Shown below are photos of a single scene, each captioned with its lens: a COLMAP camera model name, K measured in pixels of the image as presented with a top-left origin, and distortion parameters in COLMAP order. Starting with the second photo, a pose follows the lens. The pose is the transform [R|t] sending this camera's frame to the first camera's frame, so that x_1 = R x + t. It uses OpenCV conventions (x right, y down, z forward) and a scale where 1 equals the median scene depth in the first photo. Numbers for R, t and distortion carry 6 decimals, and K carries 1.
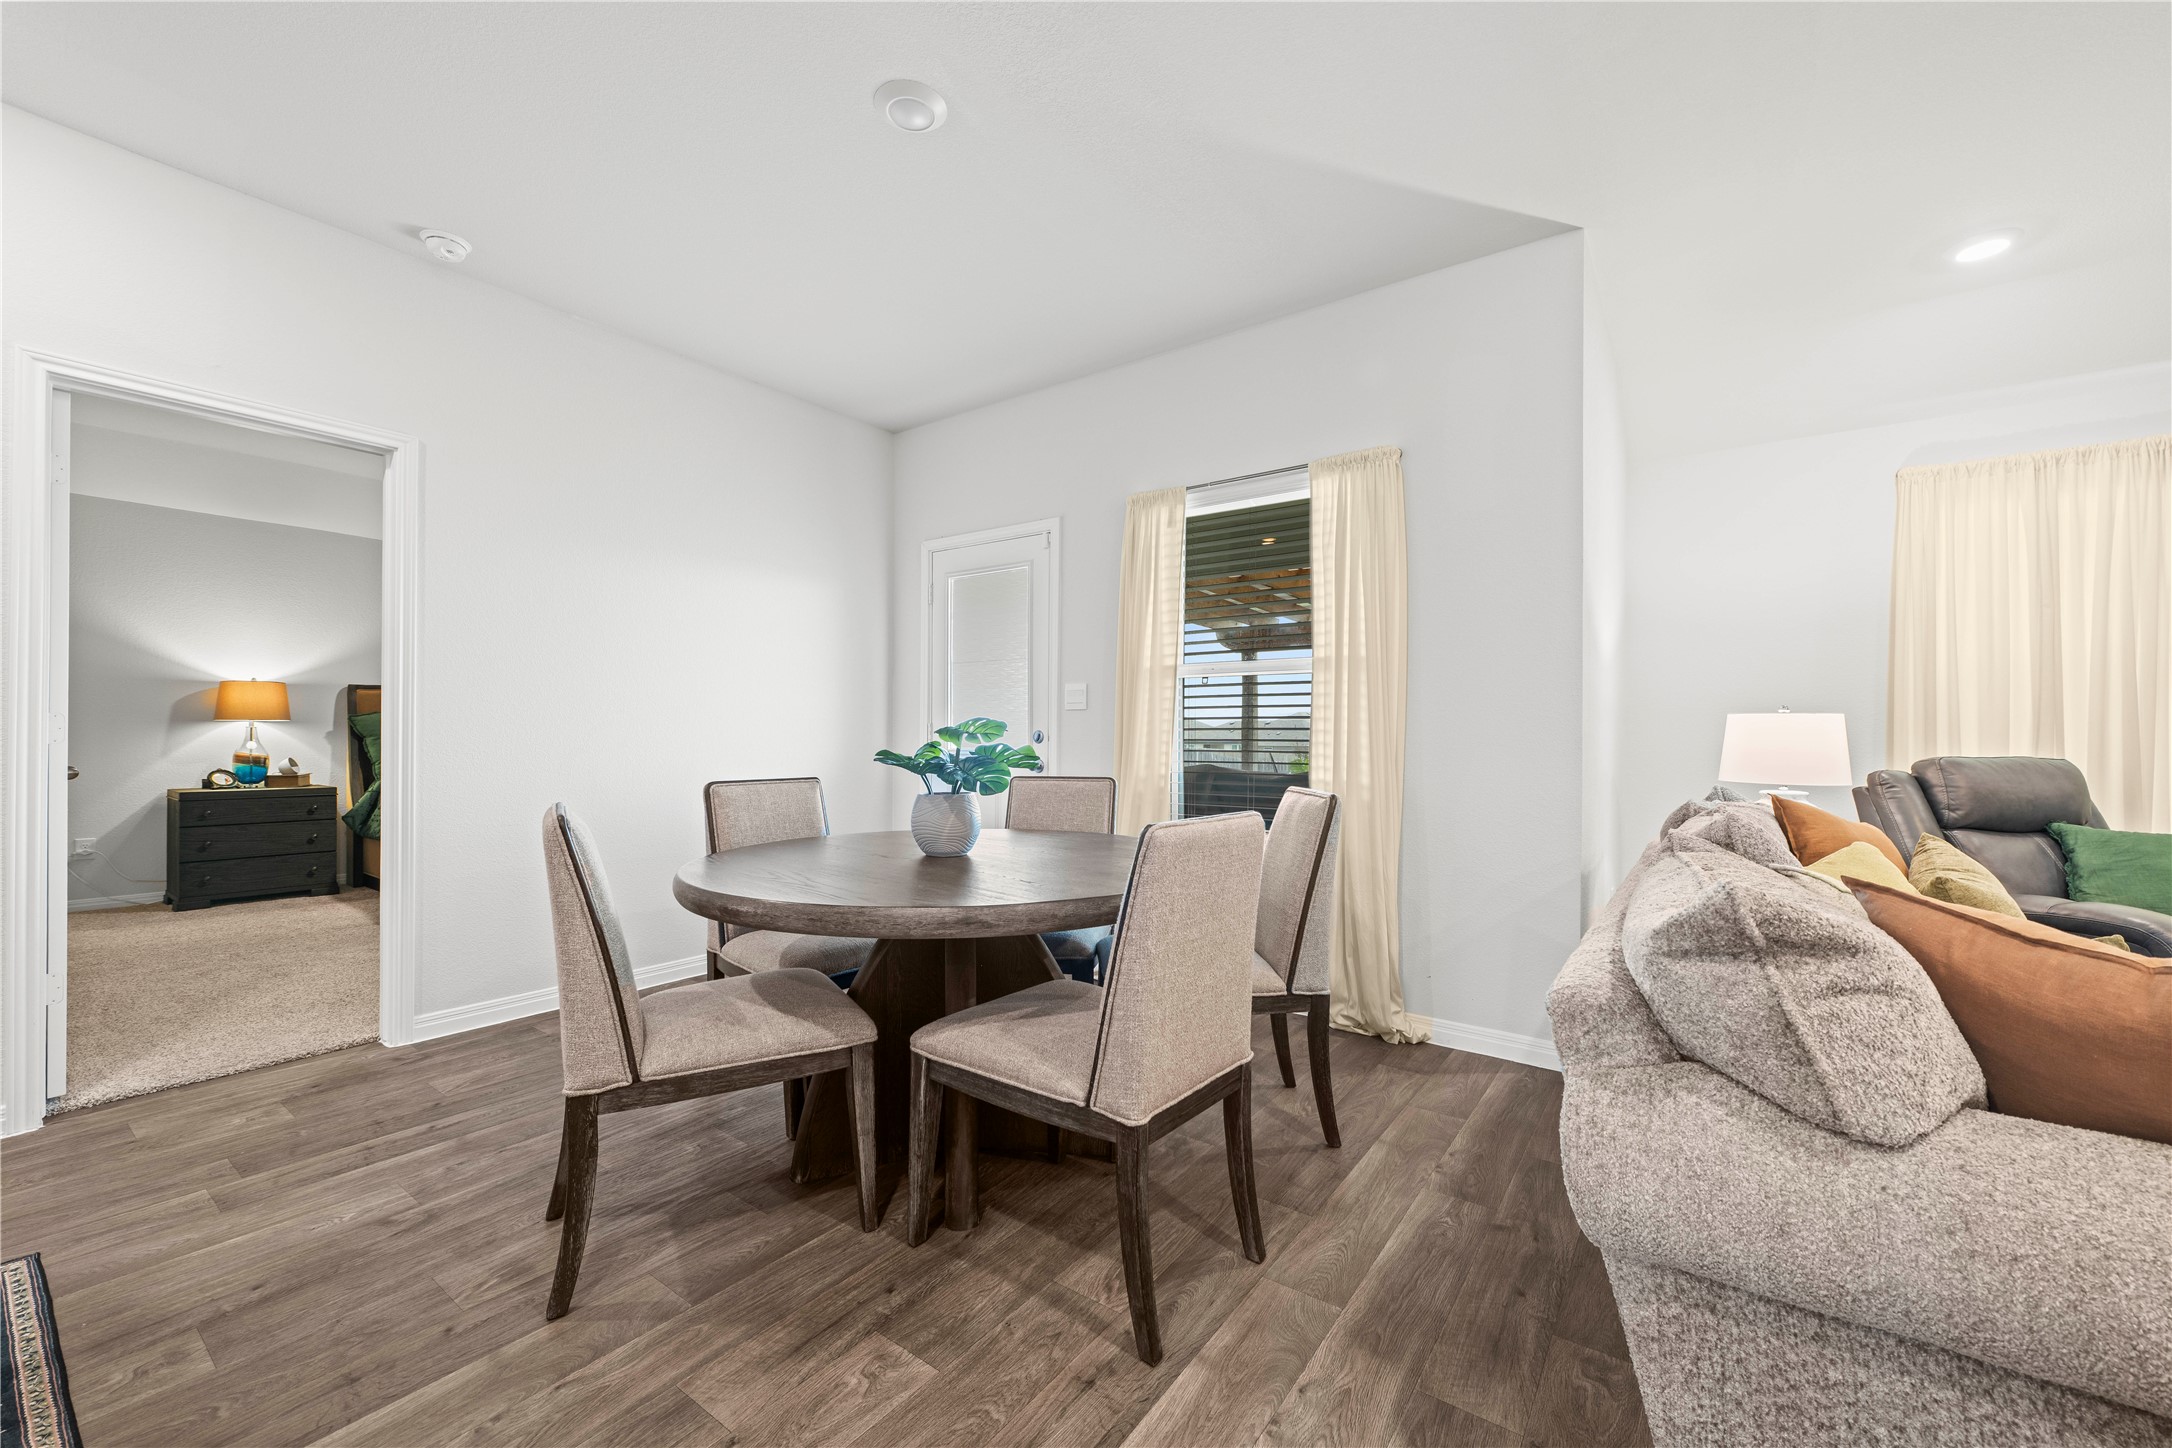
lens RADIAL K [[857.0, 0, 1089.5], [0, 857.0, 739.2], [0, 0, 1]] dist [0.002264, -0.001225]
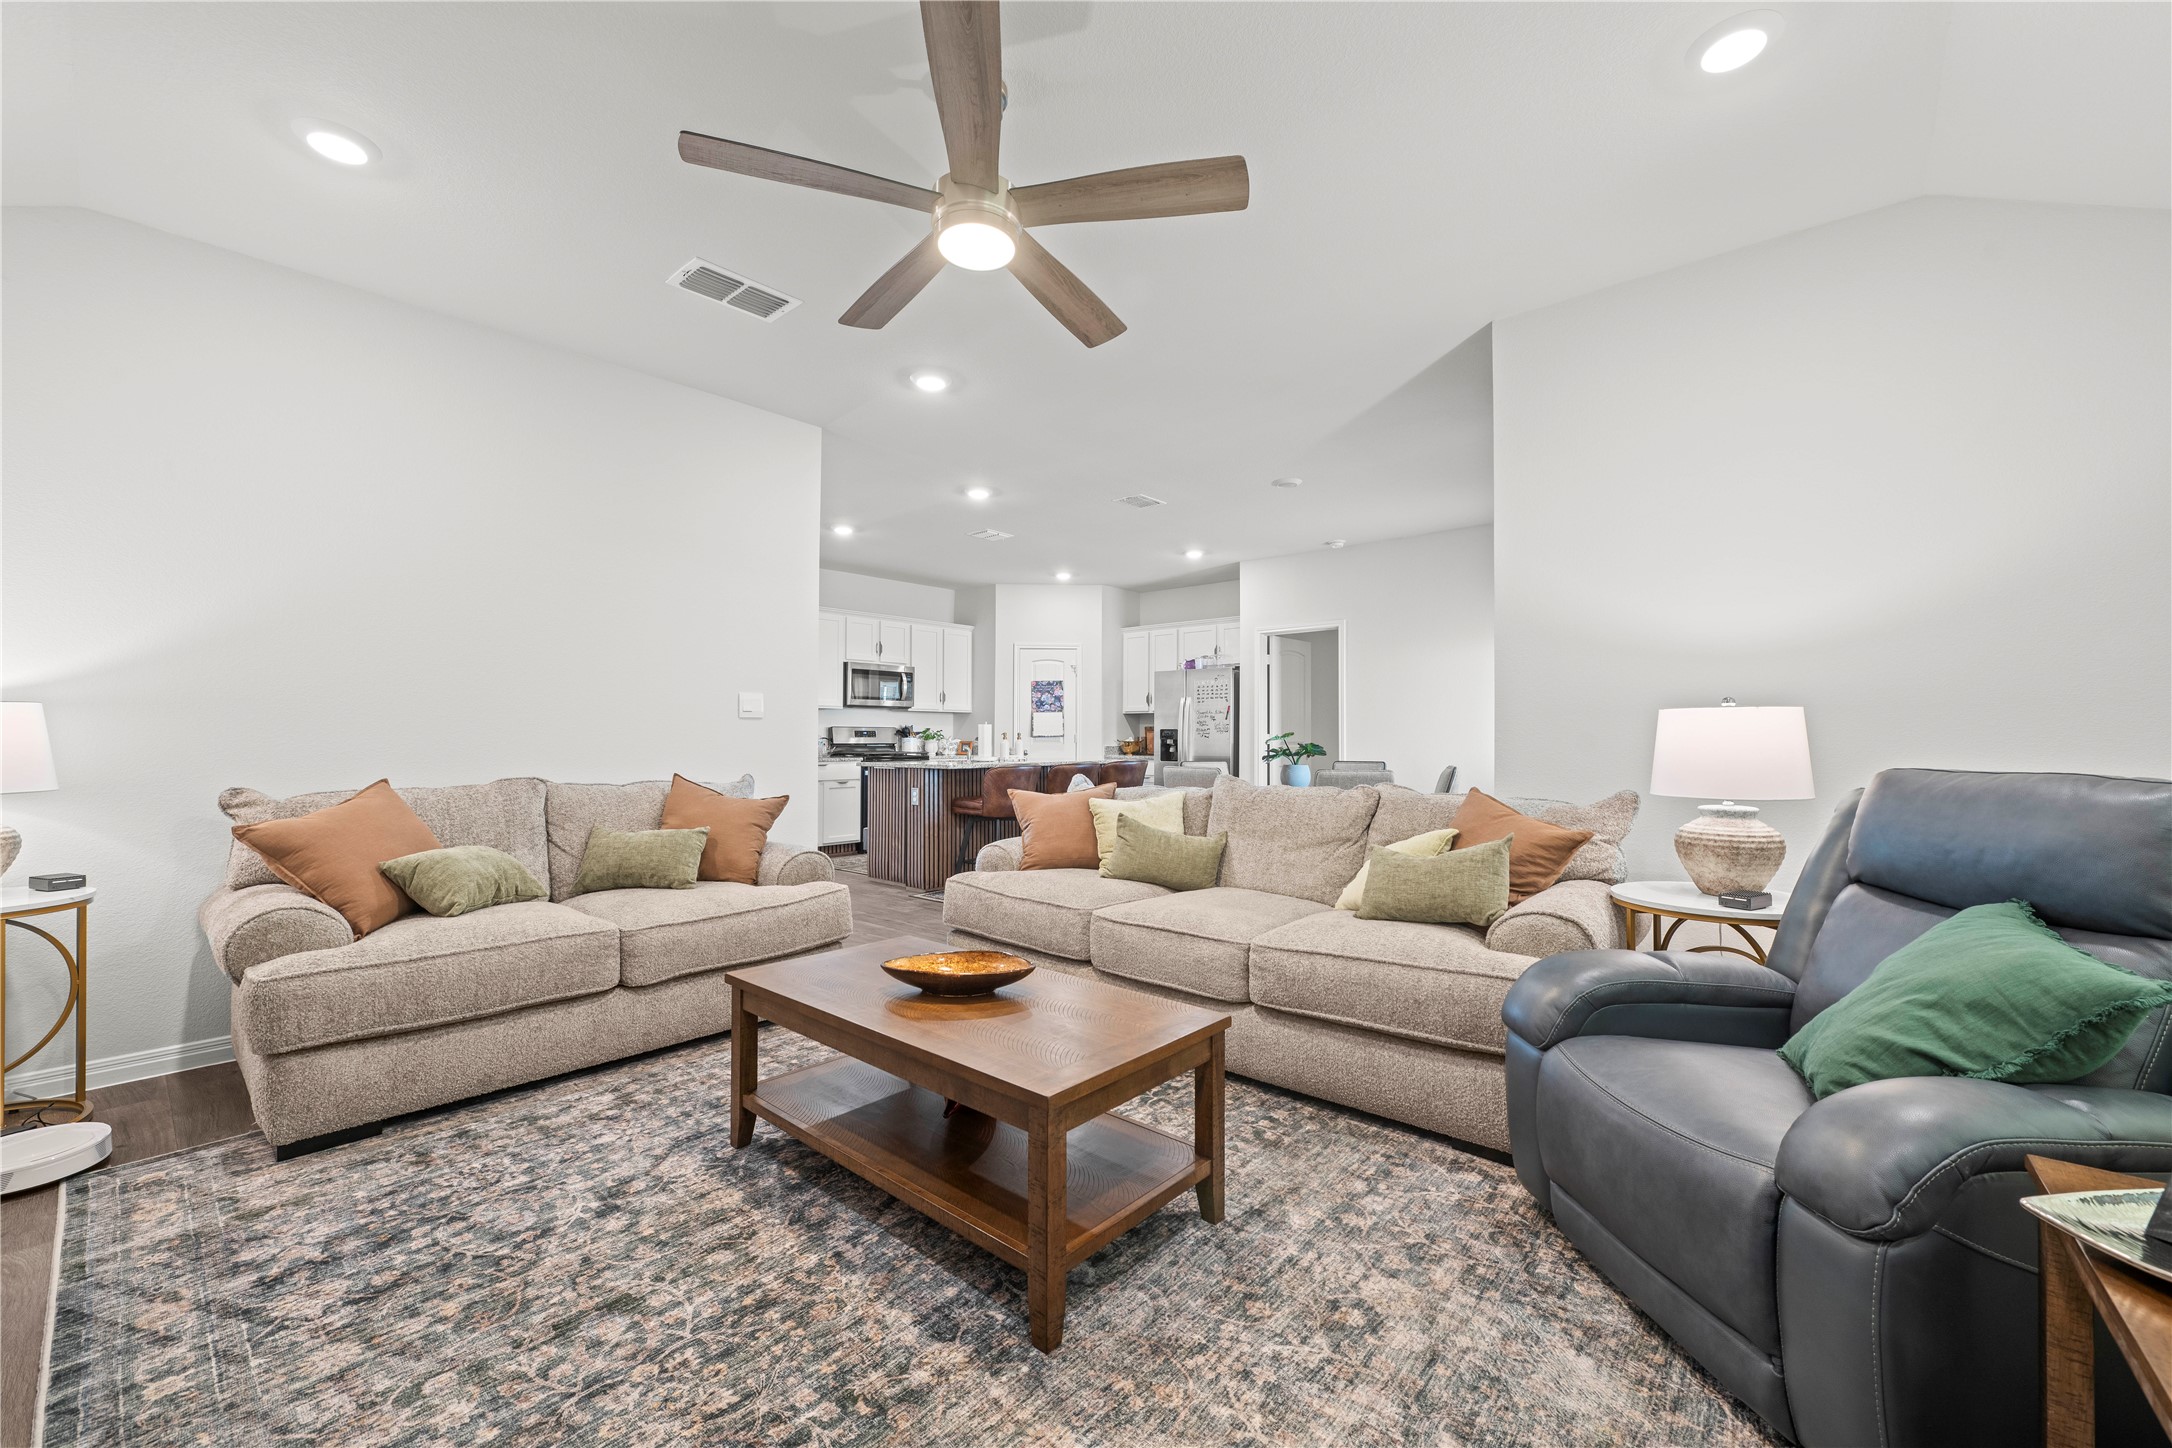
lens RADIAL K [[857.0, 0, 1101.4], [0, 857.0, 723.1], [0, 0, 1]] dist [0.002264, -0.001225]
pose [[-0.083664, -0.024093, -0.996203, 1.614027], [-0.008570, 0.999688, -0.023458, 0.007061], [0.996457, 0.006575, -0.083844, 0.487273]]
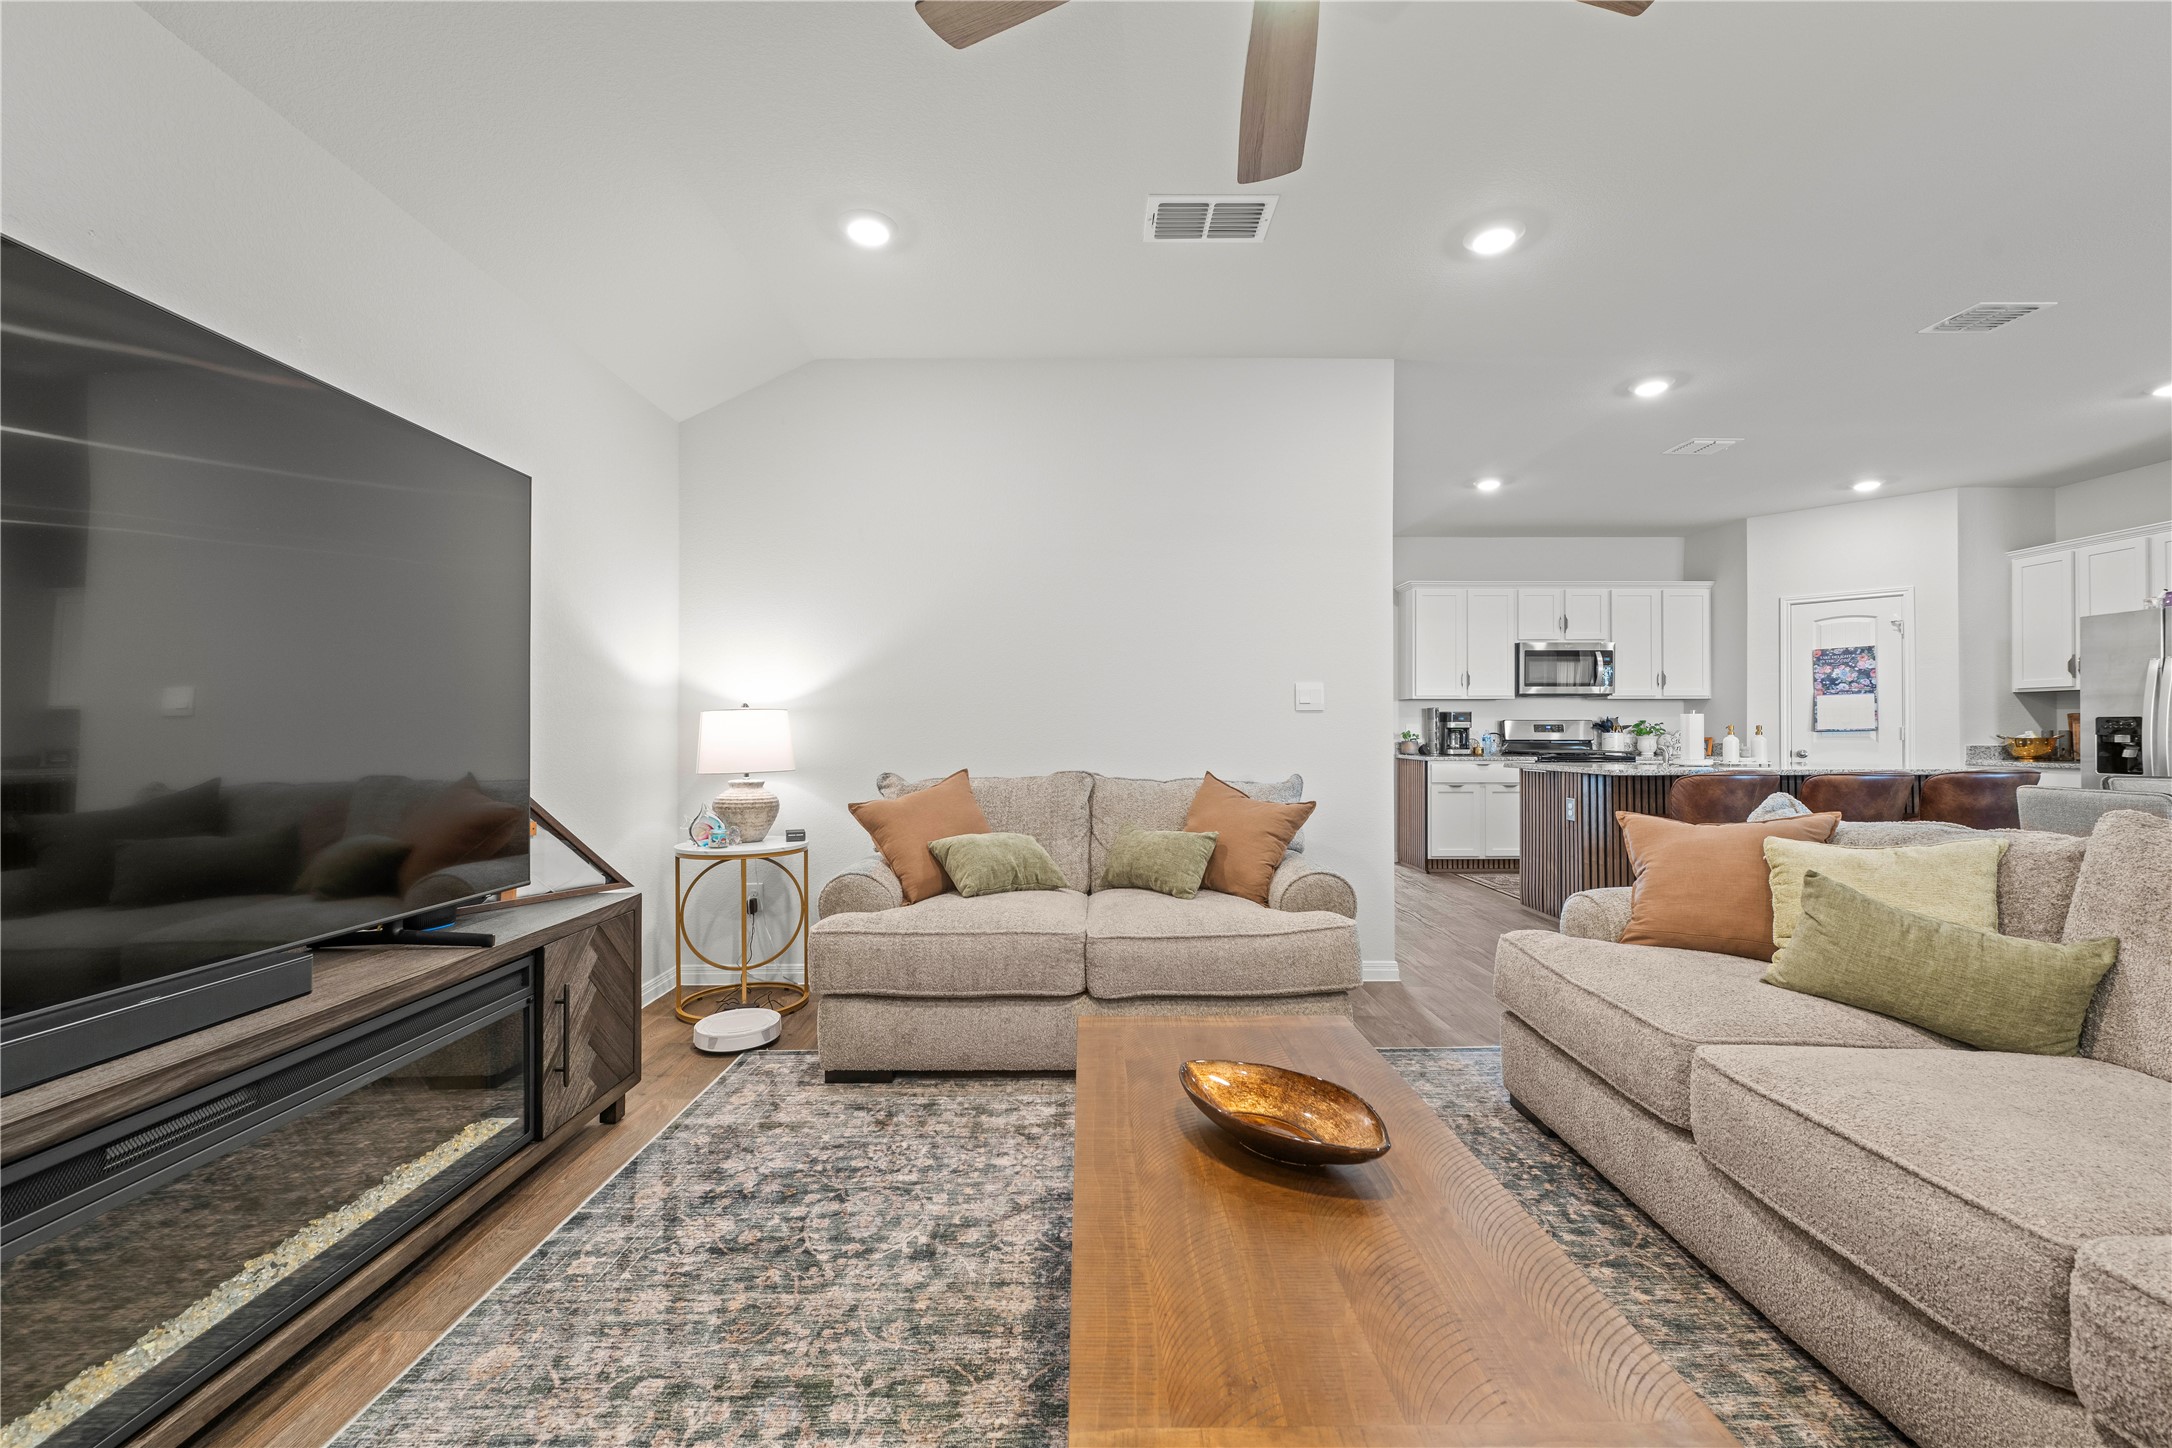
lens RADIAL K [[857.0, 0, 1094.7], [0, 857.0, 724.2], [0, 0, 1]] dist [0.002264, -0.001225]
pose [[-0.800294, -0.012561, -0.599477, 1.269011], [-0.008504, 0.999918, -0.009599, 0.004720], [0.599548, -0.002584, -0.800335, 0.600608]]
